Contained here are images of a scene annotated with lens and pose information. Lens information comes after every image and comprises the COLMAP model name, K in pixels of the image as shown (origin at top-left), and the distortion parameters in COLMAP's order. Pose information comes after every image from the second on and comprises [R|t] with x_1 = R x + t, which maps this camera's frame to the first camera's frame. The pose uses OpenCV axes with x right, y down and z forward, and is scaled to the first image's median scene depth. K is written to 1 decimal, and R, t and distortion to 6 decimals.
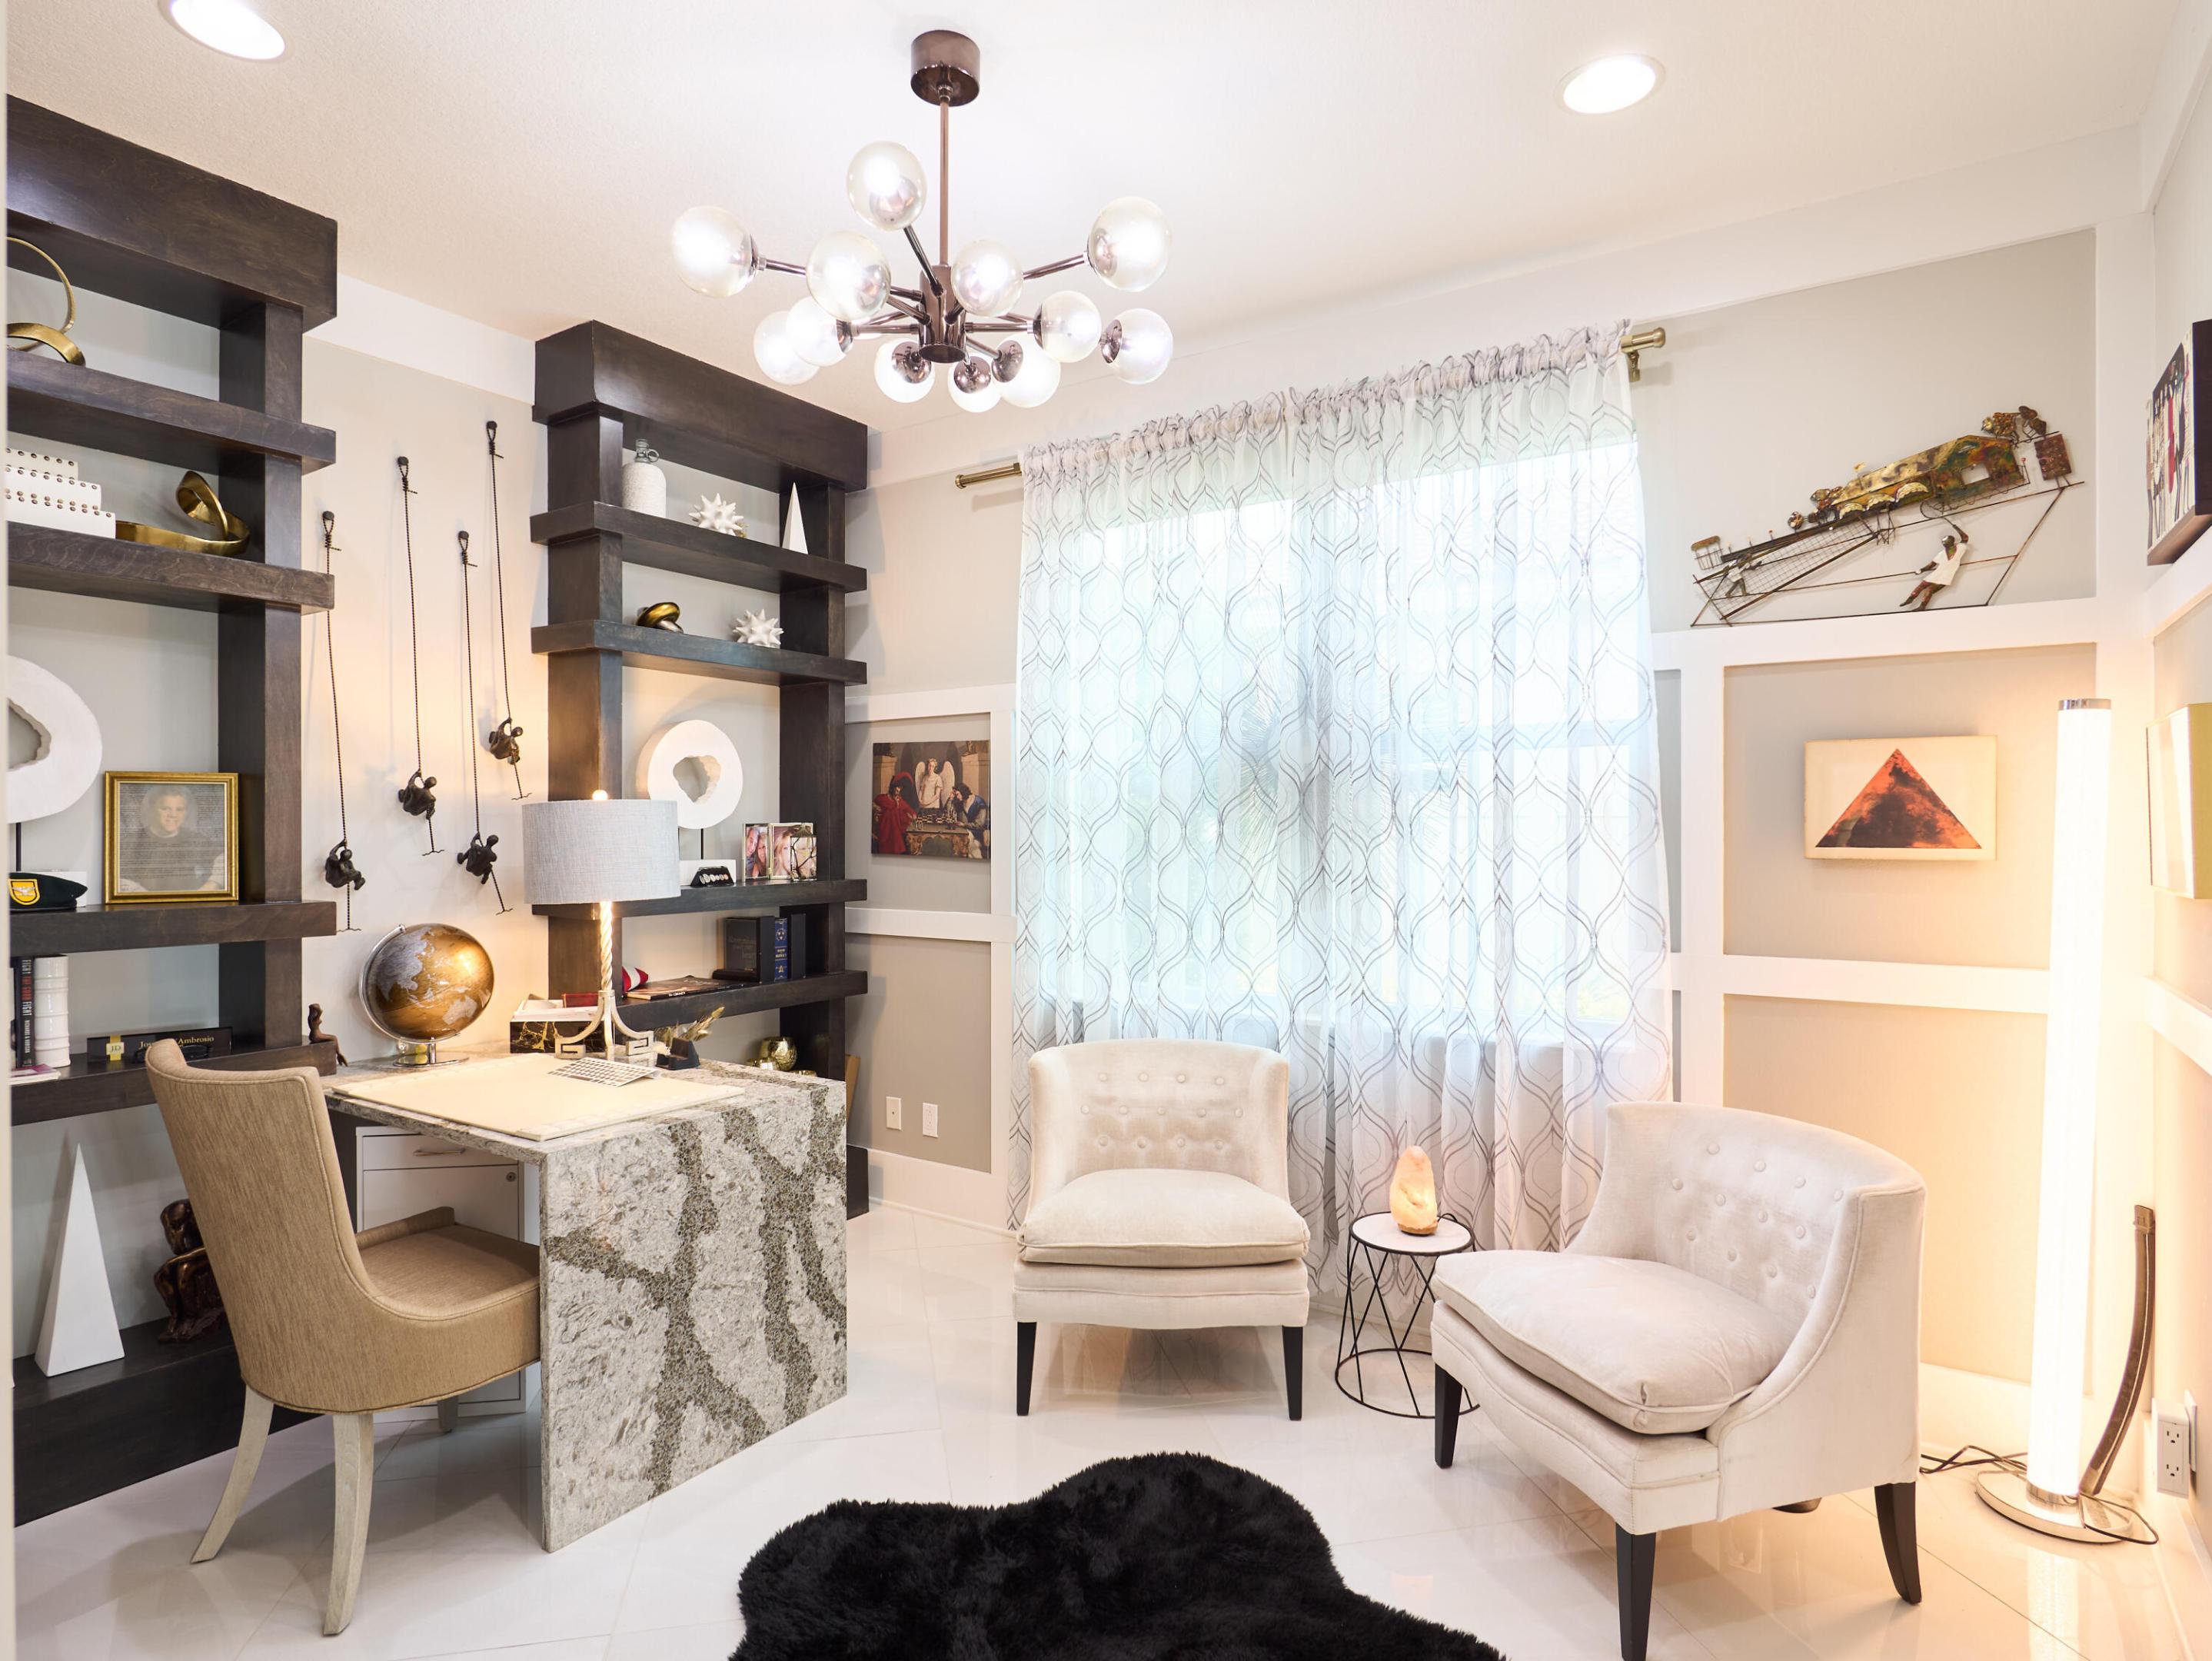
lens RADIAL K [[1181.0, 0, 1106.0], [0, 1181.0, 830.5], [0, 0, 1]] dist [-0.010639, 0.000150]
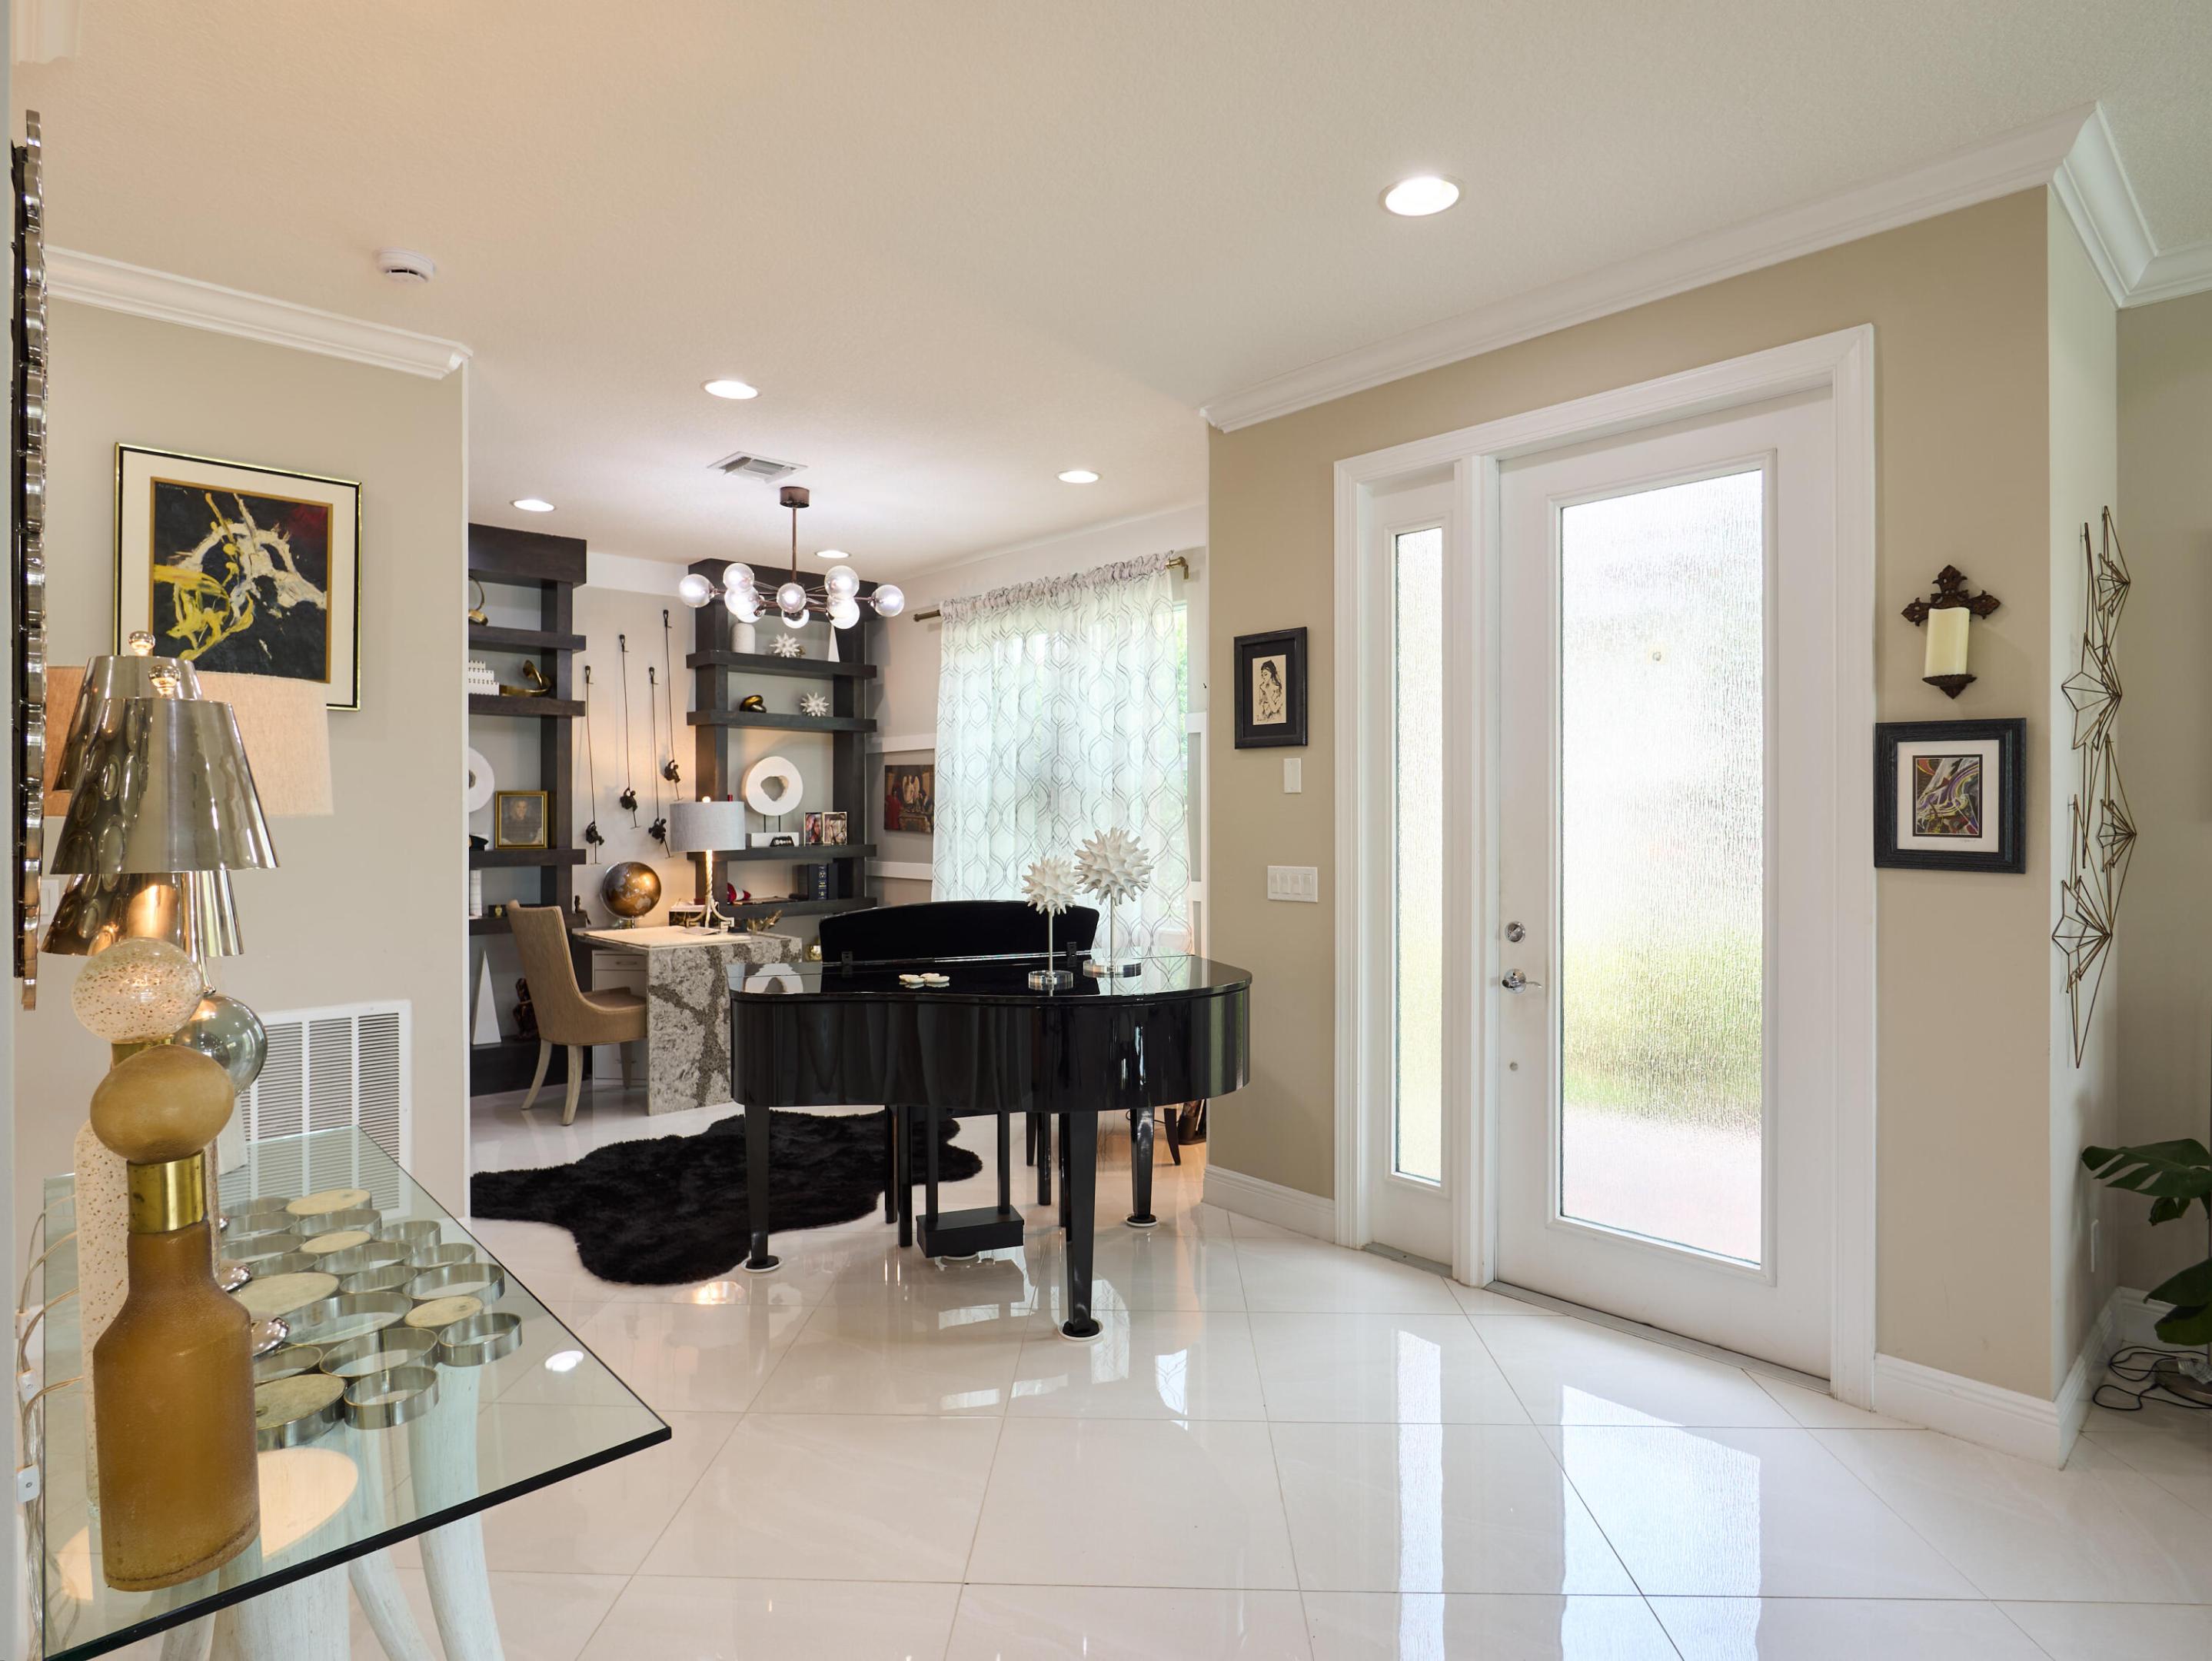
lens RADIAL K [[1177.8, 0, 1121.5], [0, 1177.8, 810.0], [0, 0, 1]] dist [-0.009210, 0.000153]
pose [[0.972481, -0.001444, -0.232976, 0.717604], [0.000565, 0.999992, -0.003842, -0.003209], [0.232980, 0.003605, 0.972475, -0.781598]]
